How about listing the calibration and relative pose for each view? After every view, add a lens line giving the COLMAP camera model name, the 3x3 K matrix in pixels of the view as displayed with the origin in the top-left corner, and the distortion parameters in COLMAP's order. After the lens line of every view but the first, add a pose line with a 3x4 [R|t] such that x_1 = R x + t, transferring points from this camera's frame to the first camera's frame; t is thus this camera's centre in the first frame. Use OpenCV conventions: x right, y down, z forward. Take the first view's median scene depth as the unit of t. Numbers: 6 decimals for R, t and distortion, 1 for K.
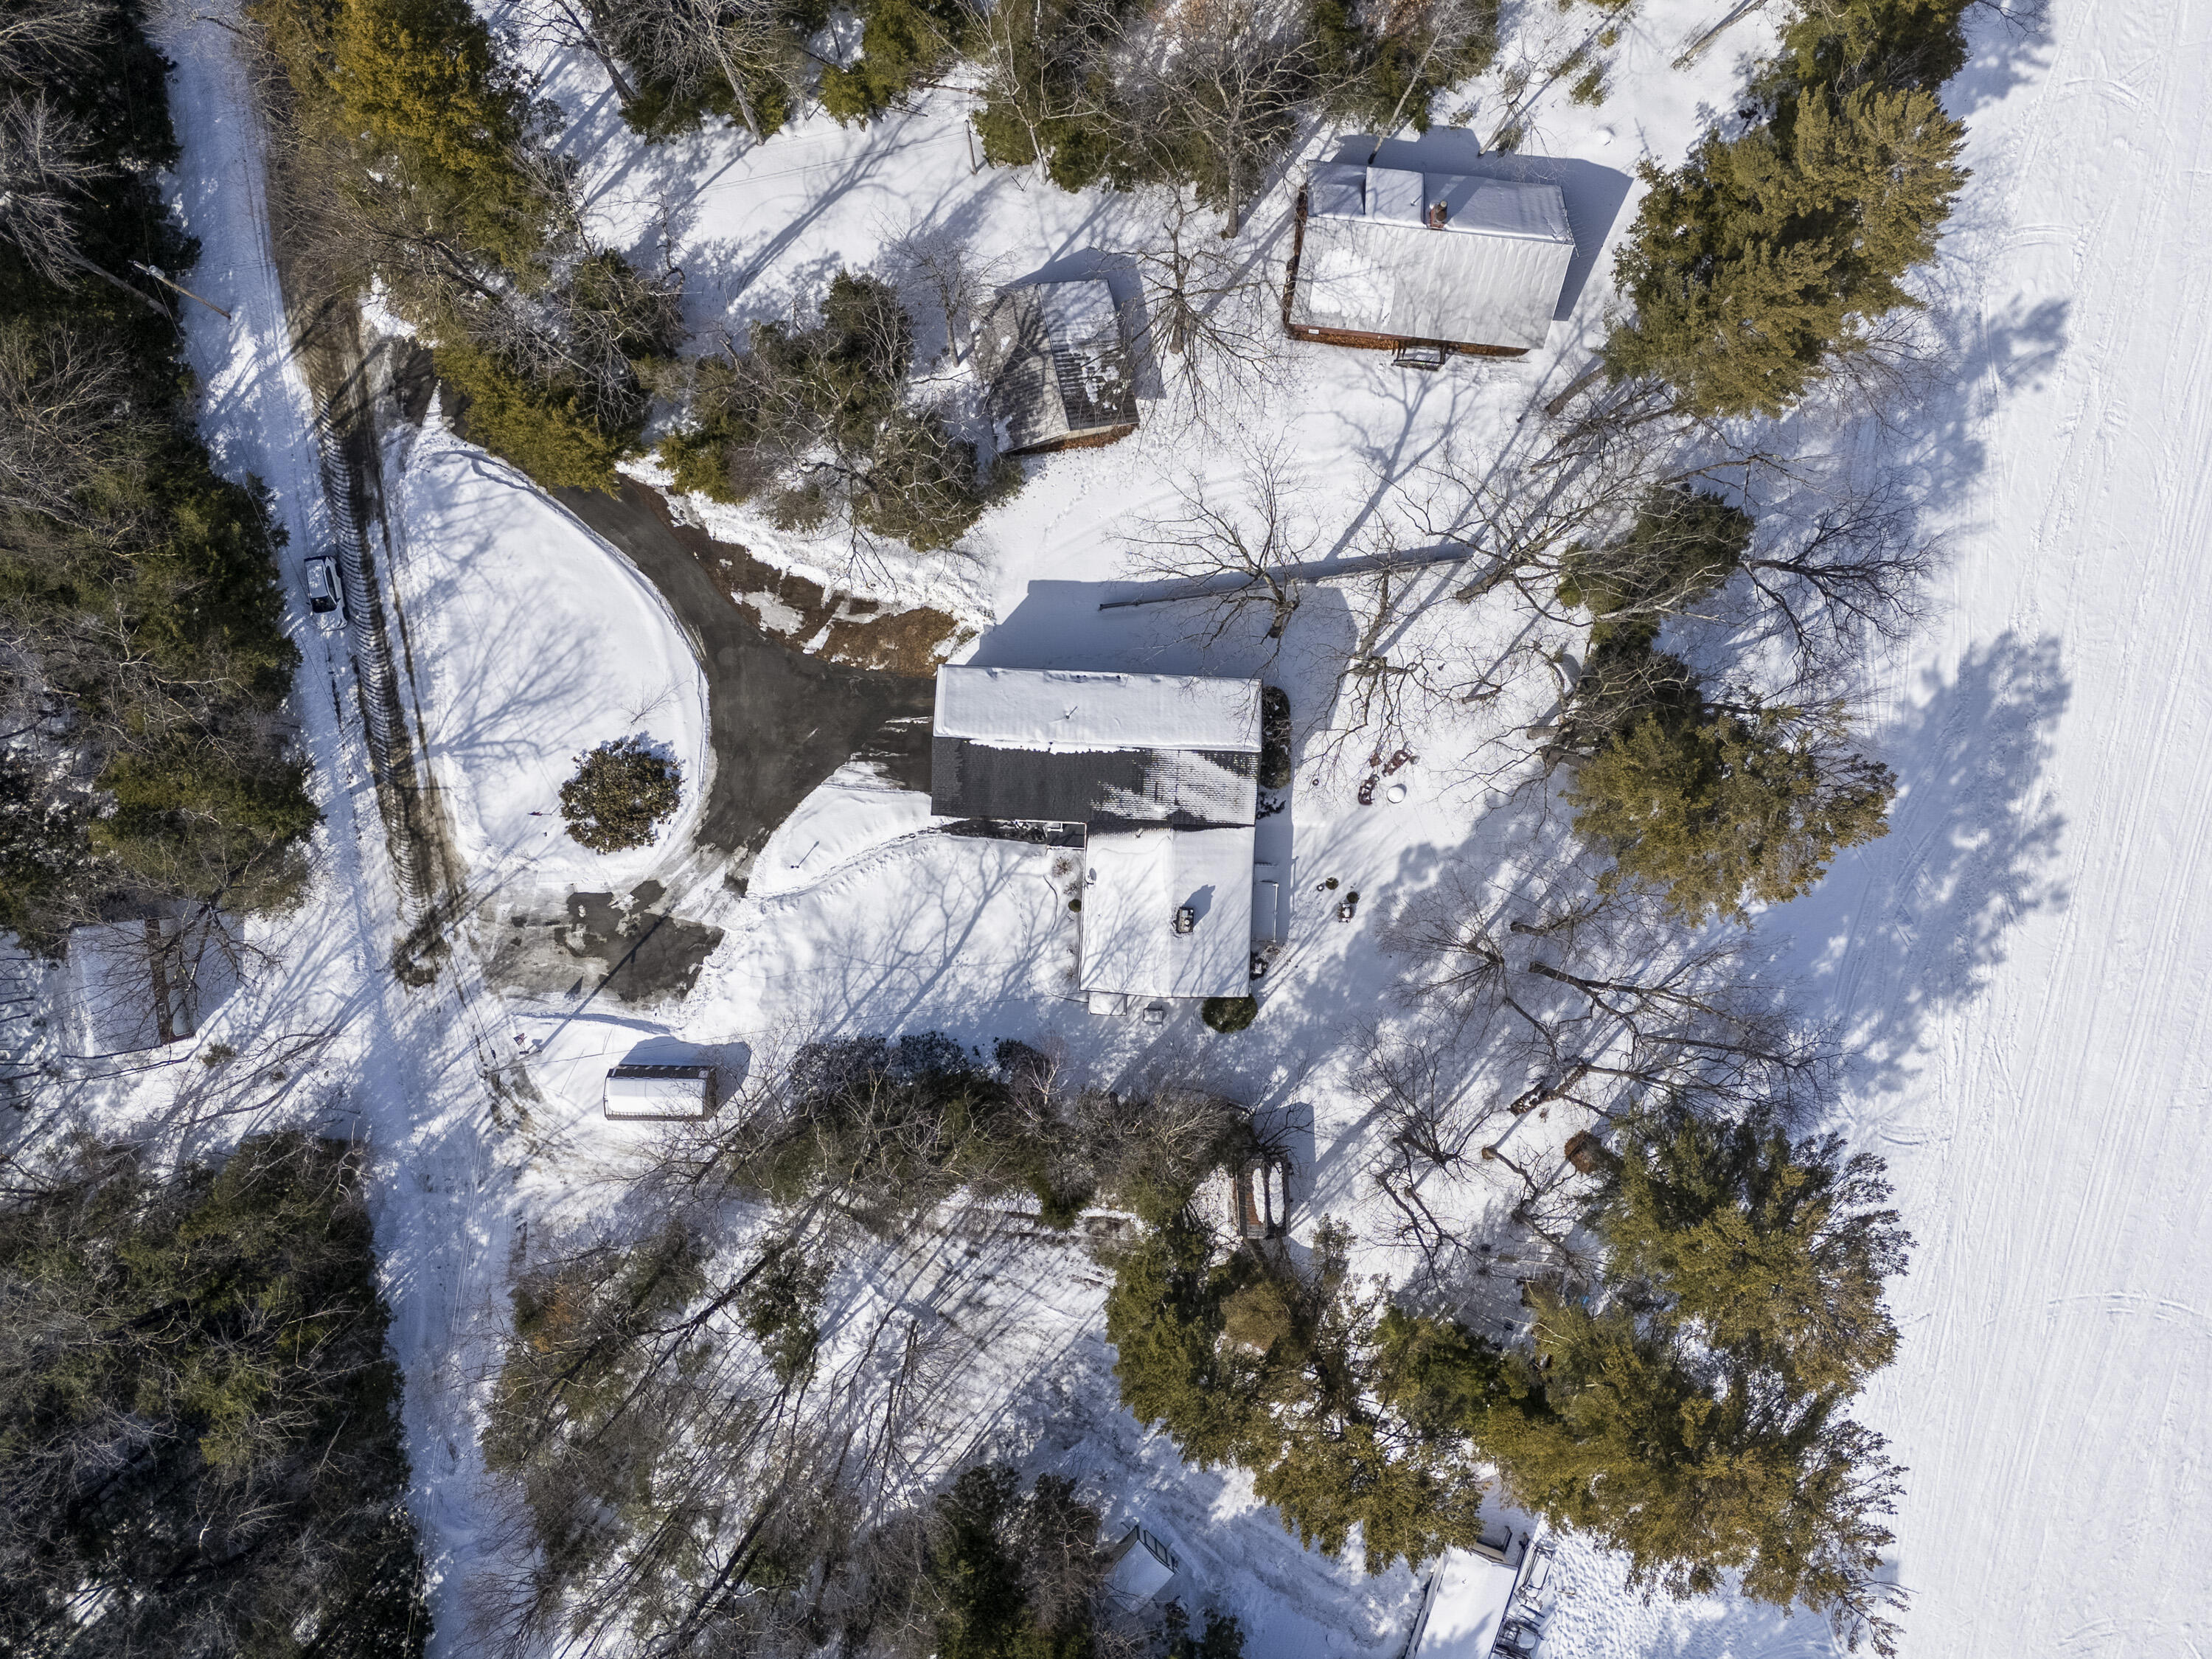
lens RADIAL K [[1628.2, 0, 1106.2], [0, 1628.2, 837.0], [0, 0, 1]] dist [0.068635, -0.039329]
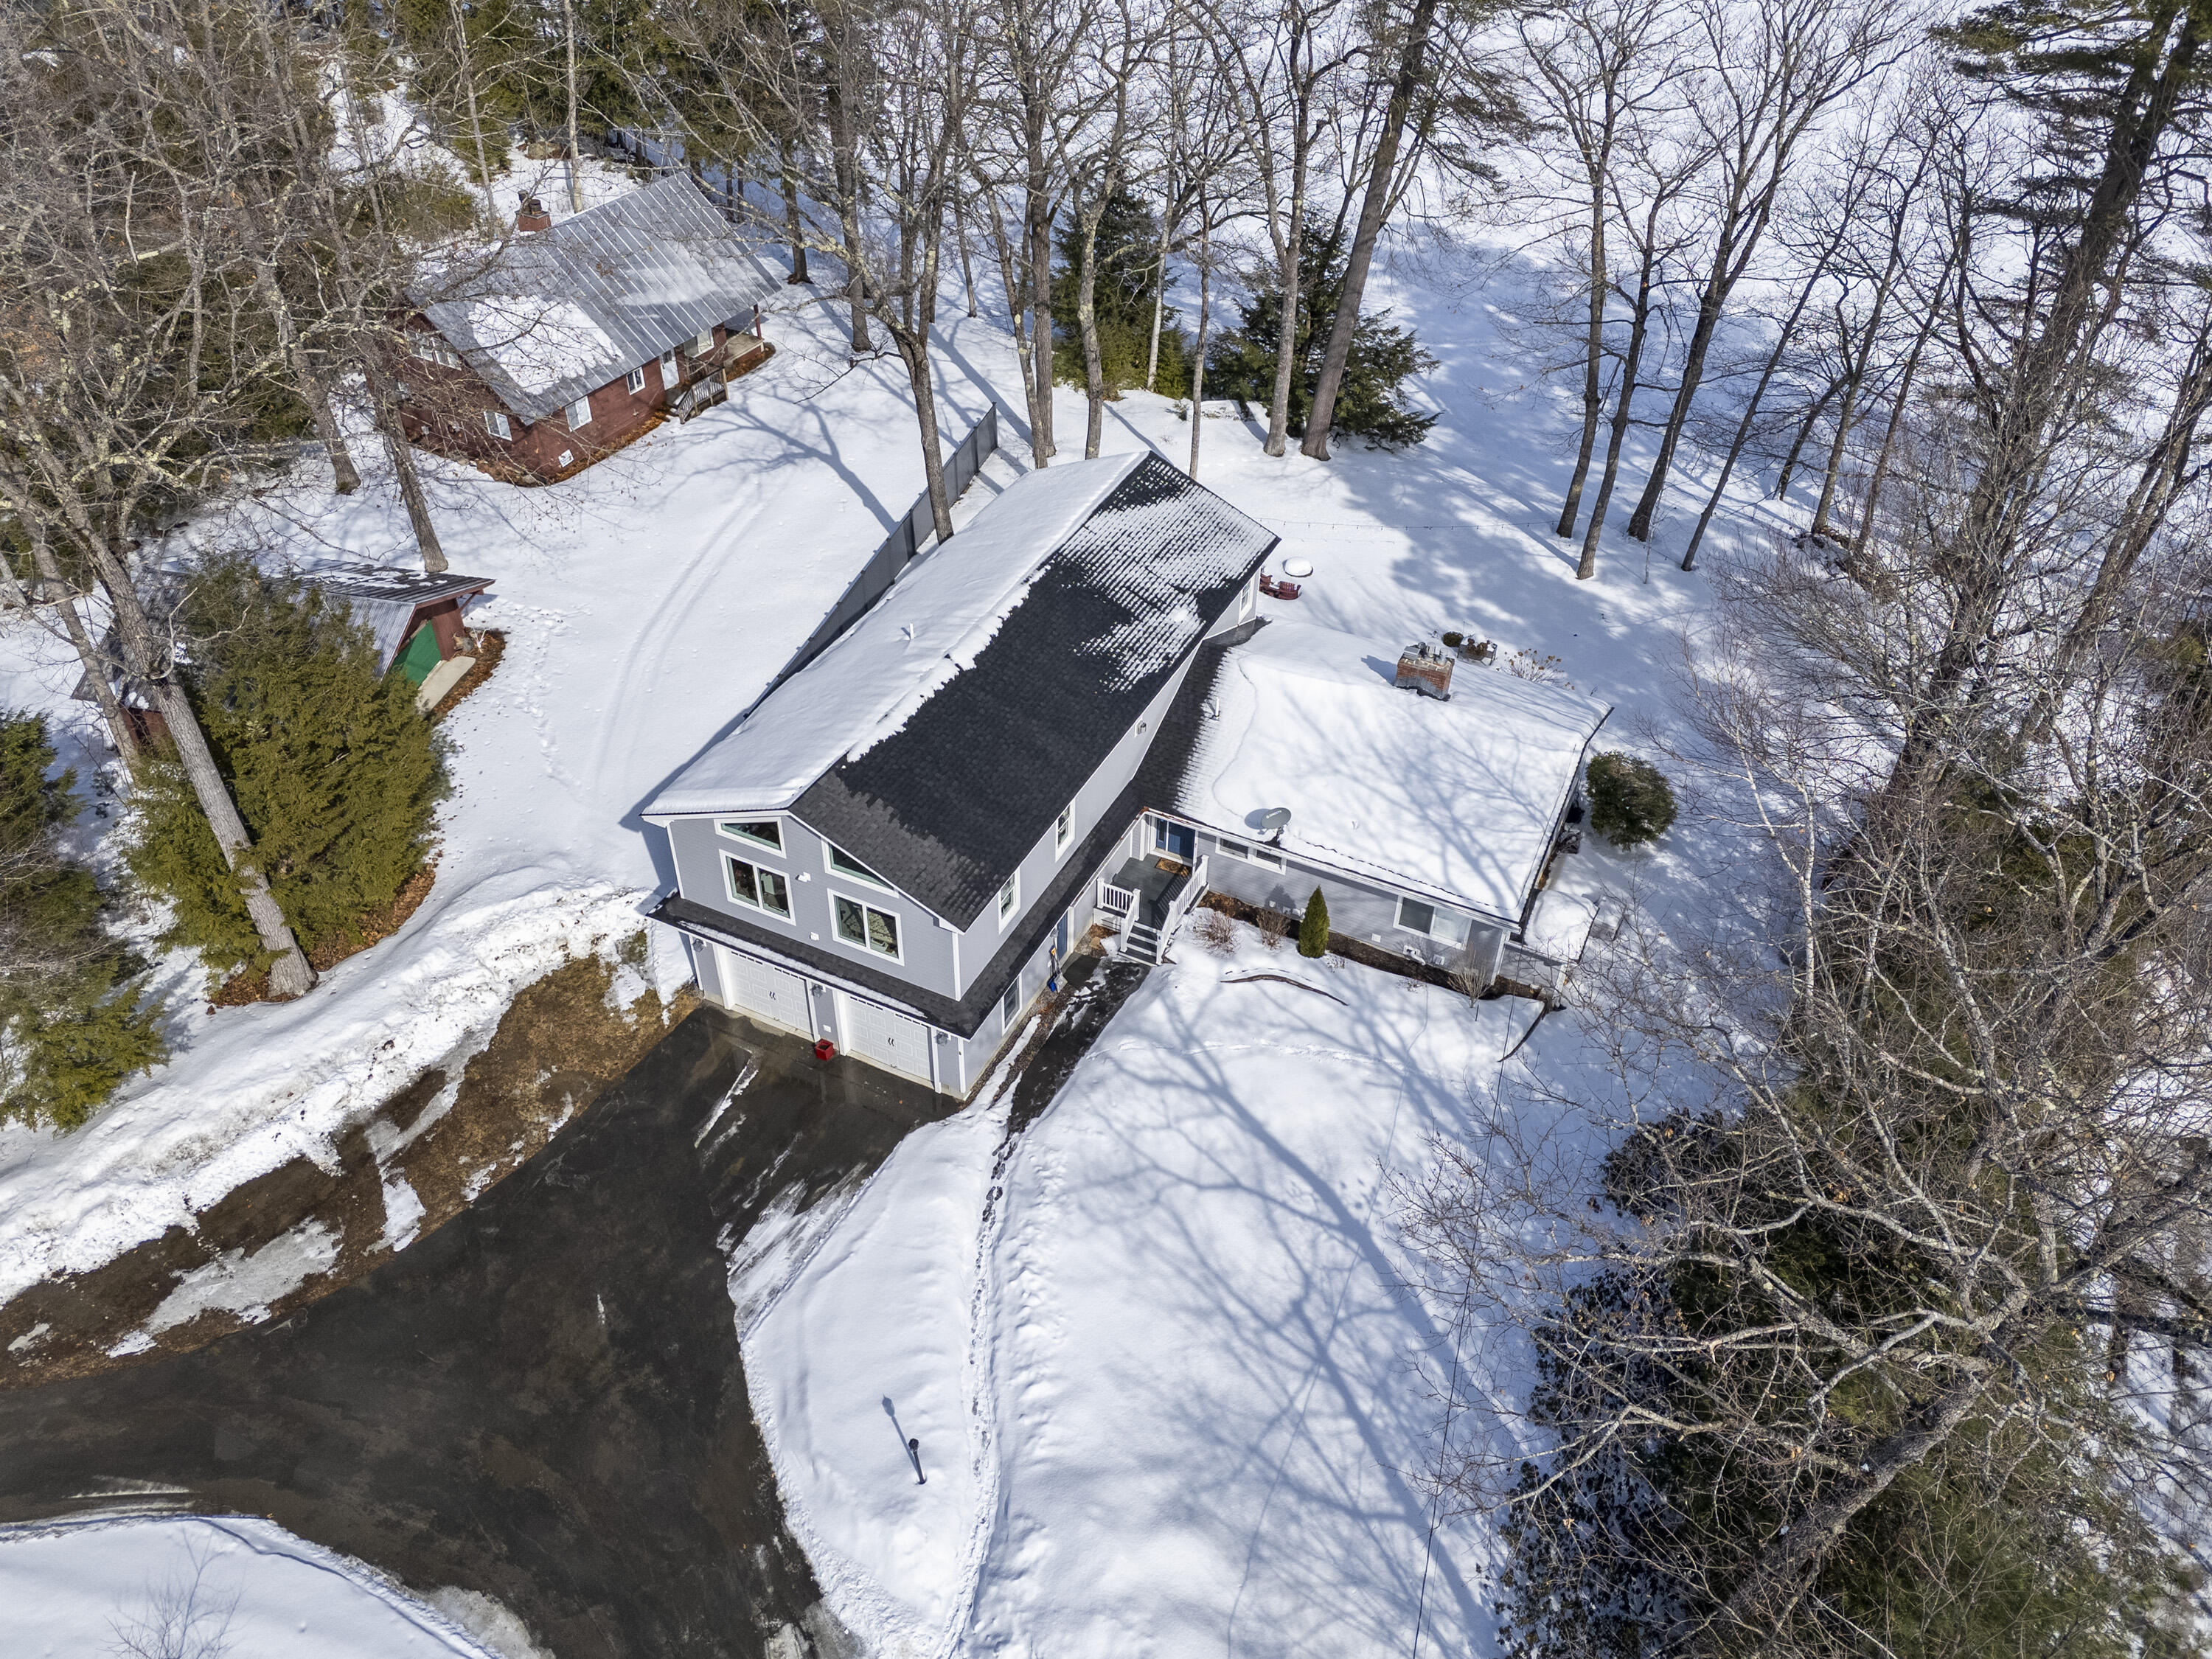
lens RADIAL K [[1628.2, 0, 1093.1], [0, 1628.2, 811.2], [0, 0, 1]] dist [0.068635, -0.039329]
pose [[0.404421, -0.603007, 0.687623, -0.313912], [0.914540, 0.260222, -0.309680, 0.112772], [0.007804, 0.754100, 0.656713, 0.690174]]
